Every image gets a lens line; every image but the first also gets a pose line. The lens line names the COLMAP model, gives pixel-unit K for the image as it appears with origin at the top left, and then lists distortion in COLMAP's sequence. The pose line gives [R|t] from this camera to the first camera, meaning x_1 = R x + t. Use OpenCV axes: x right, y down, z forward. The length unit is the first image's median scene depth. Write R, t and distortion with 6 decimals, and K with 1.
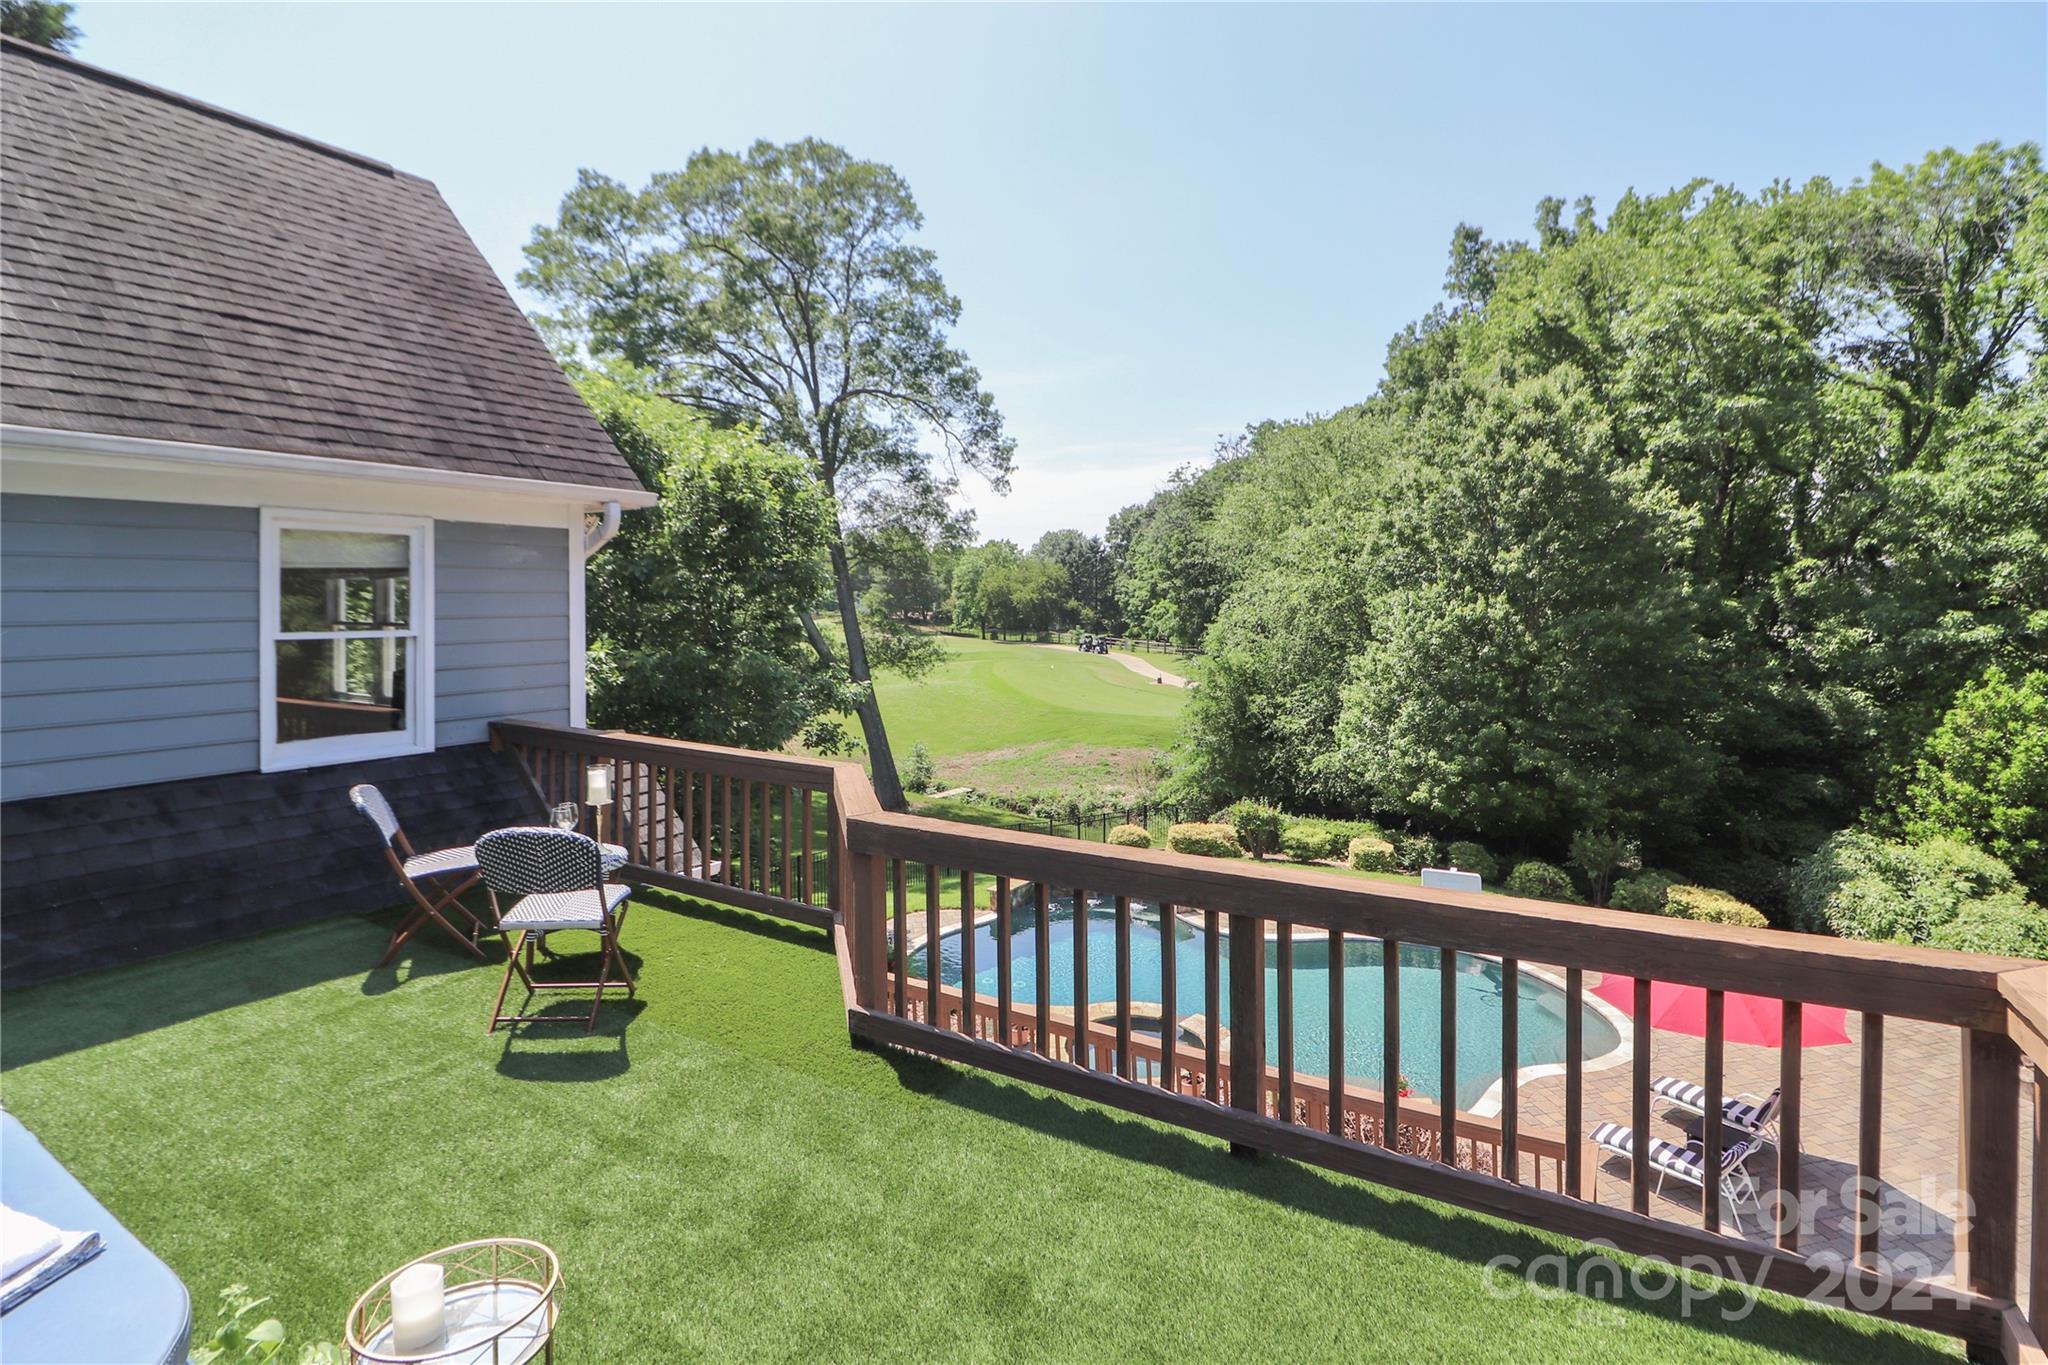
lens RADIAL K [[977.9, 0, 1050.9], [0, 977.9, 627.6], [0, 0, 1]] dist [-0.000036, 0.000018]
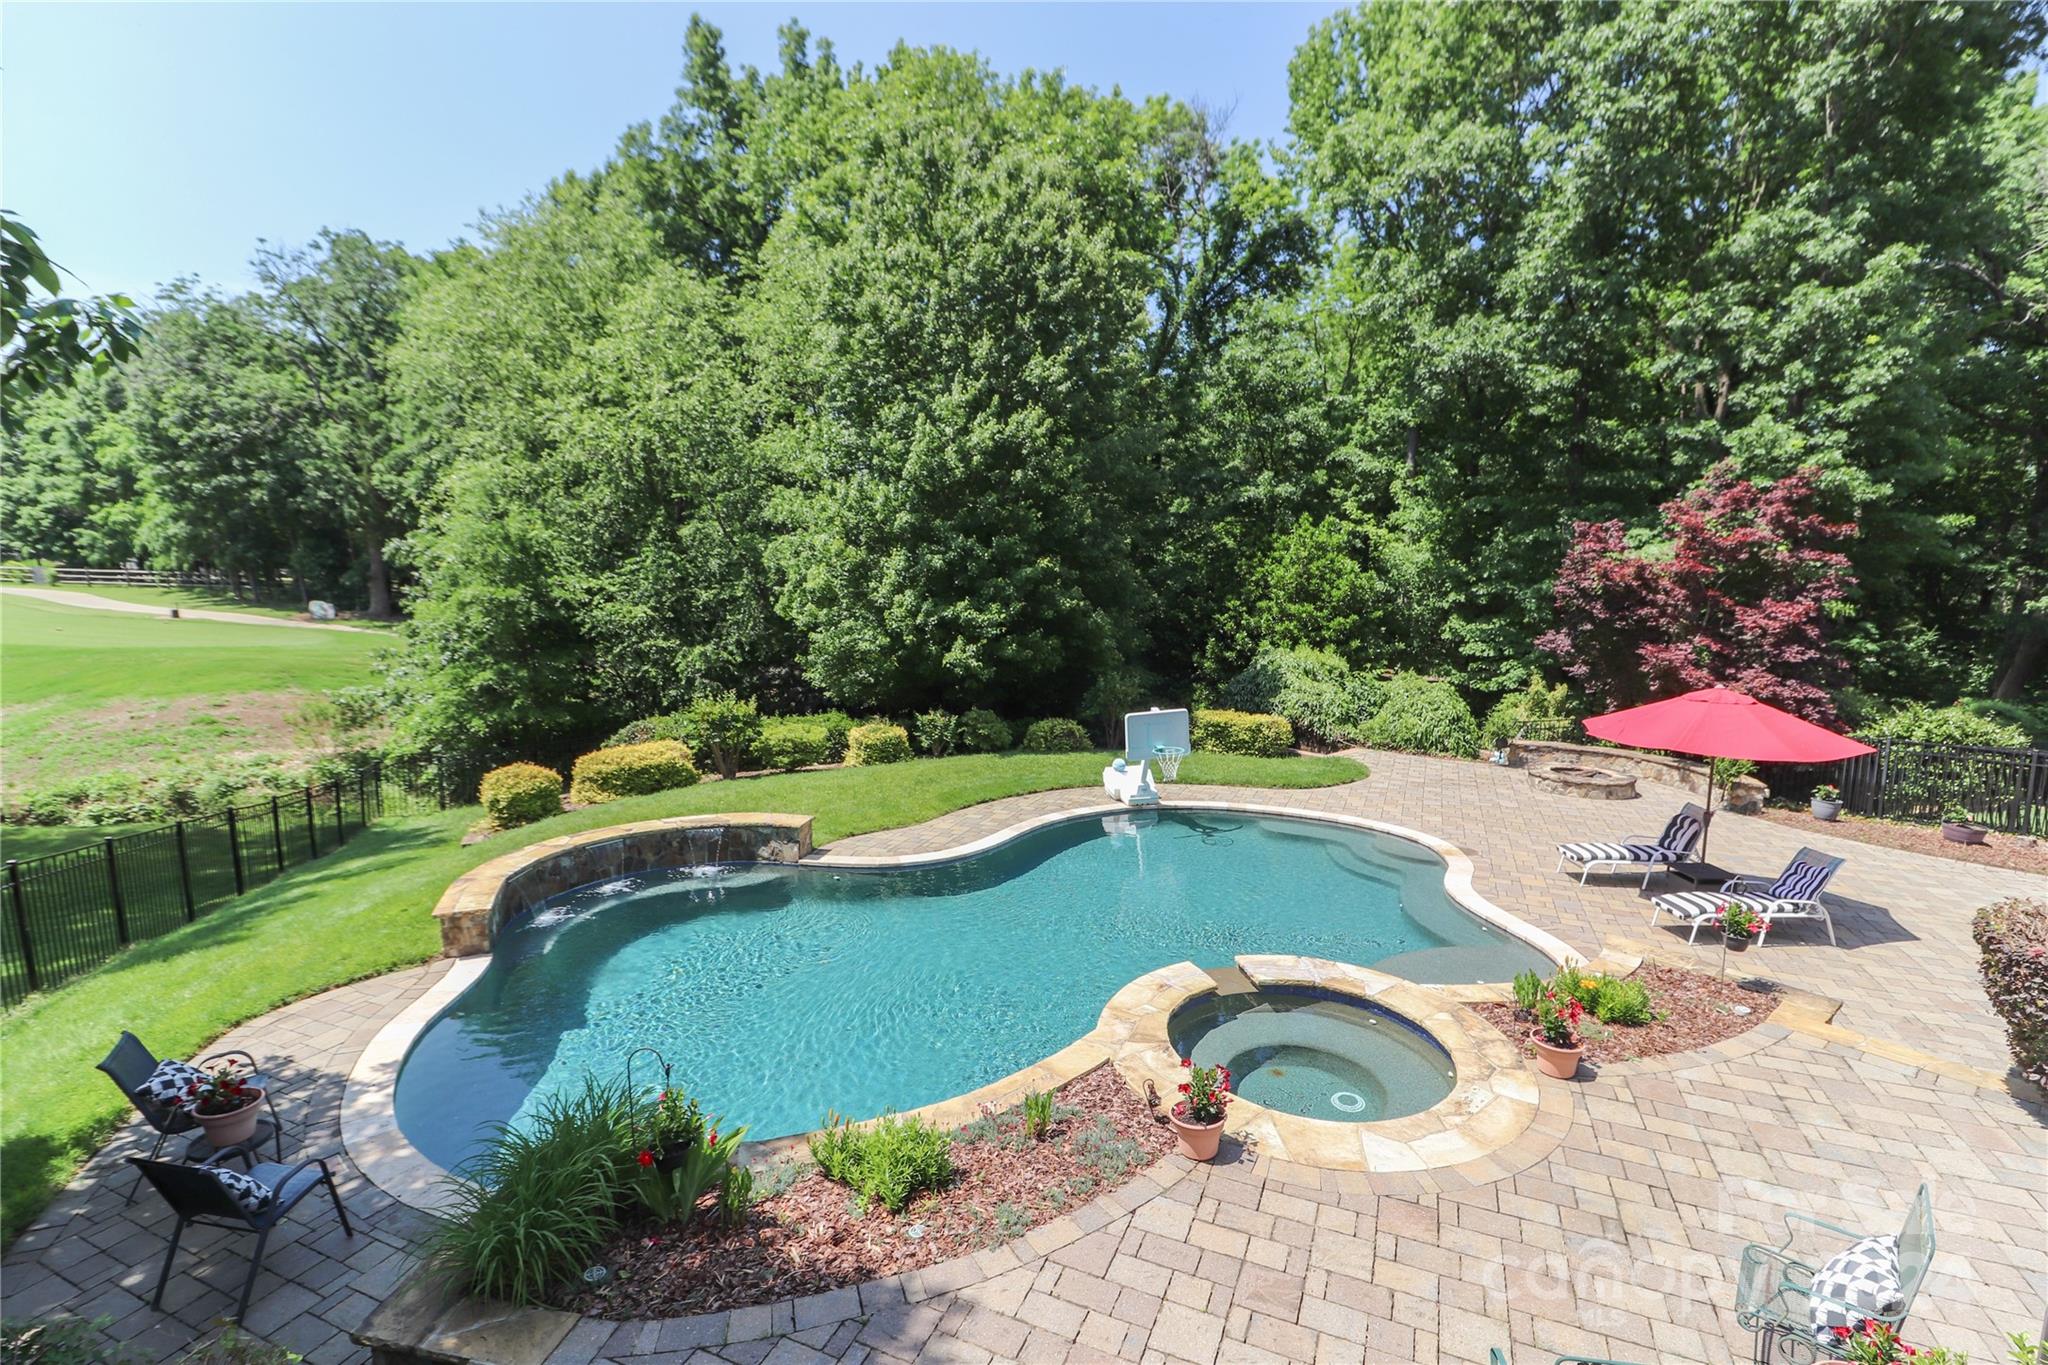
lens RADIAL K [[939.5, 0, 1034.7], [0, 939.5, 707.1], [0, 0, 1]] dist [0.022617, -0.014413]
pose [[0.584791, -0.111443, 0.803492, -0.133514], [0.007226, 0.991194, 0.132218, 0.068609], [-0.811152, -0.071513, 0.580447, 0.306277]]
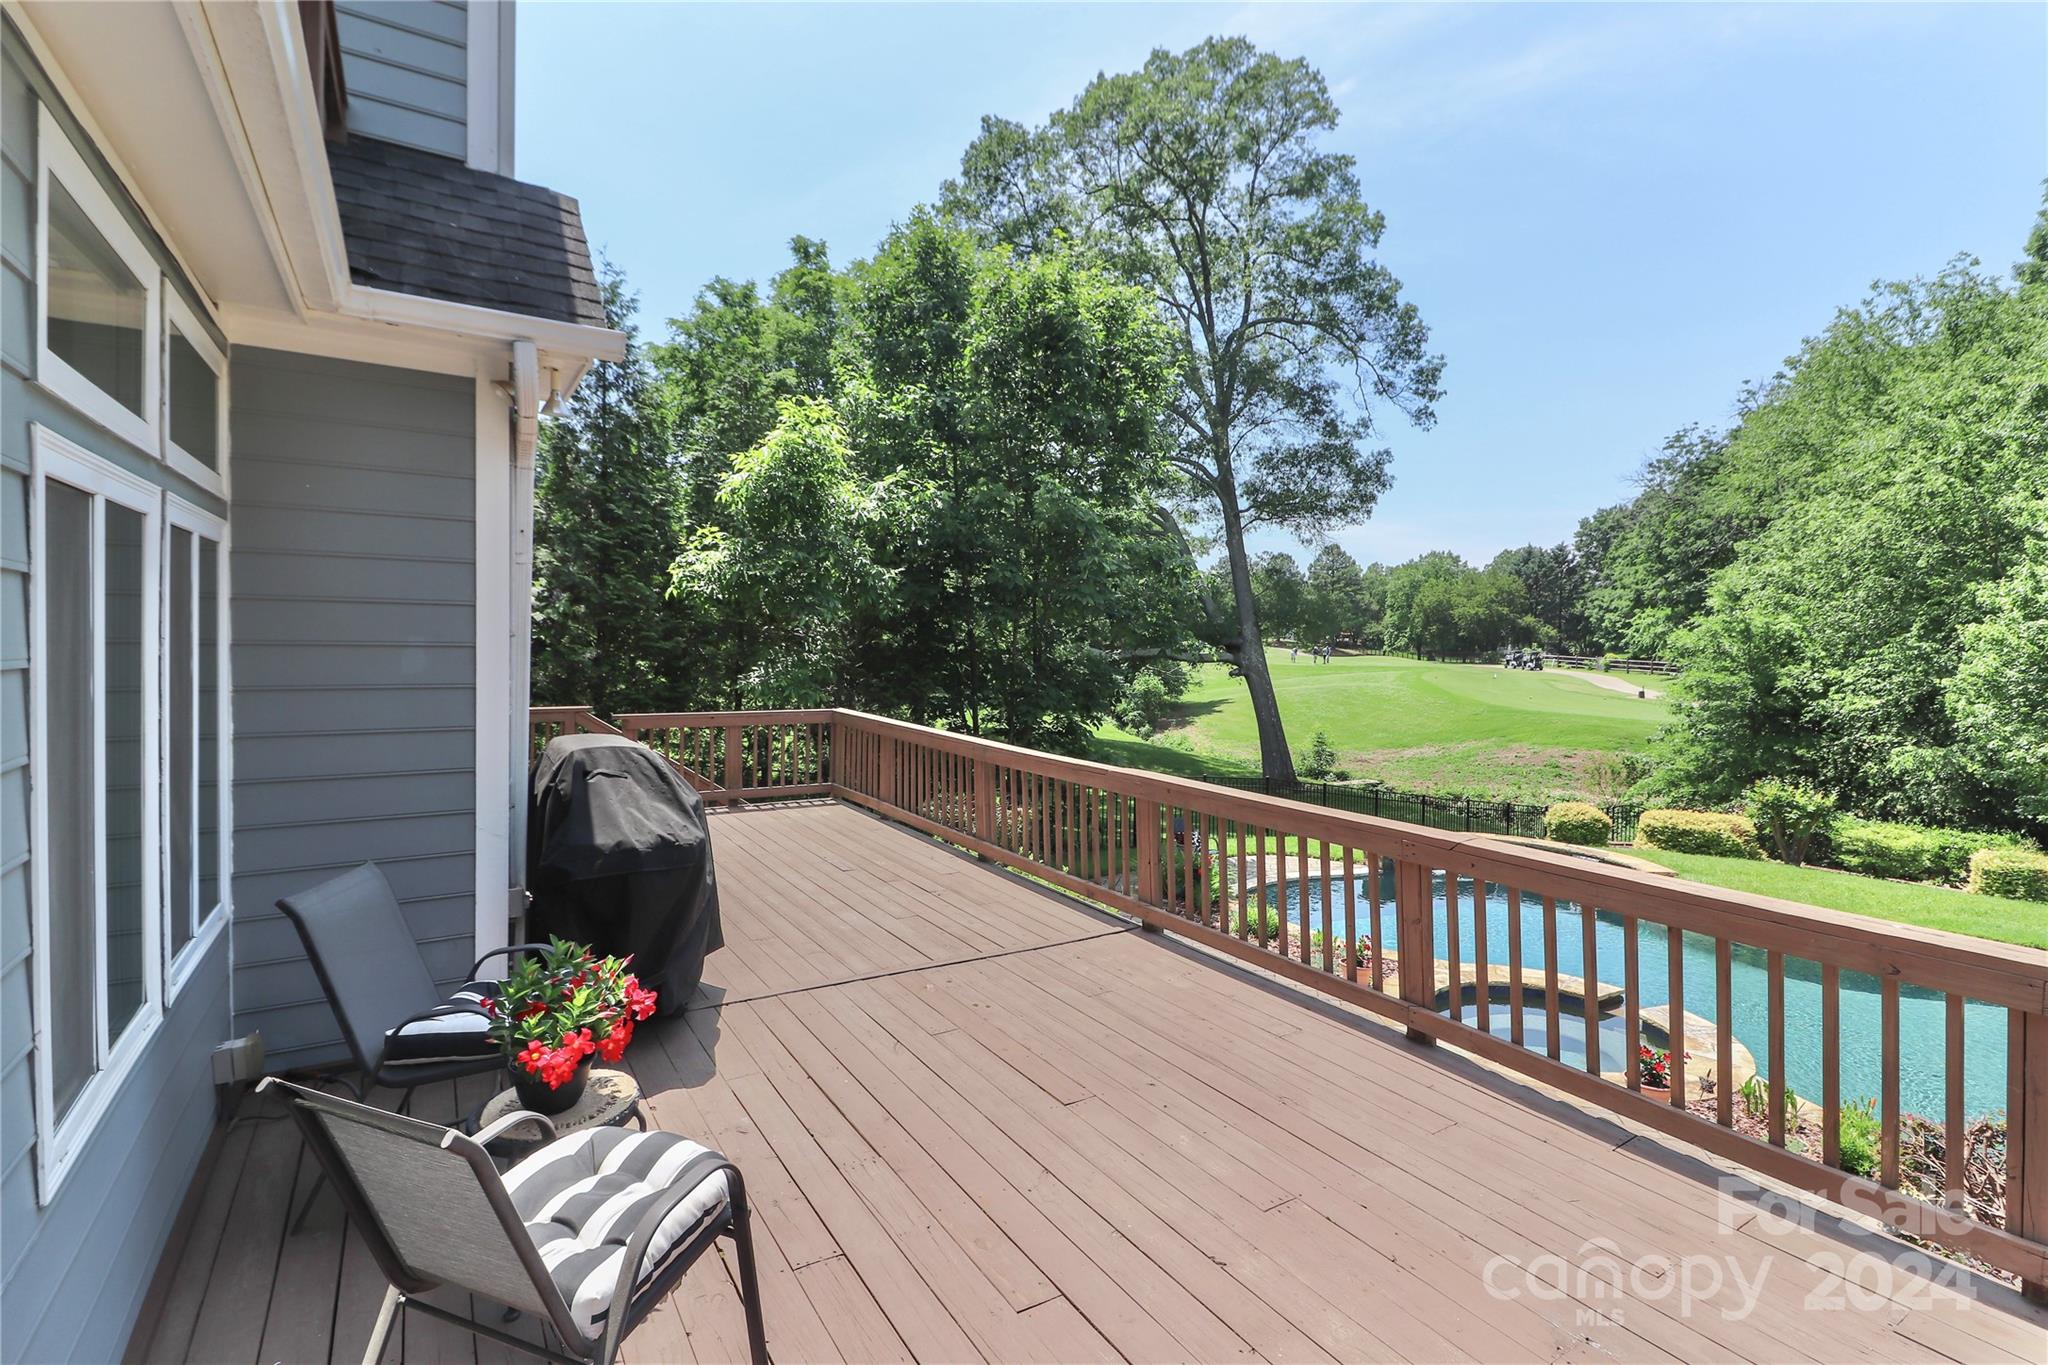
lens RADIAL K [[944.9, 0, 1031.6], [0, 944.9, 665.1], [0, 0, 1]] dist [0.024042, -0.017740]
pose [[0.893708, 0.032335, -0.447482, 0.020561], [-0.031915, 0.999455, 0.008480, 0.073969], [0.447512, 0.006703, 0.894253, 0.113532]]
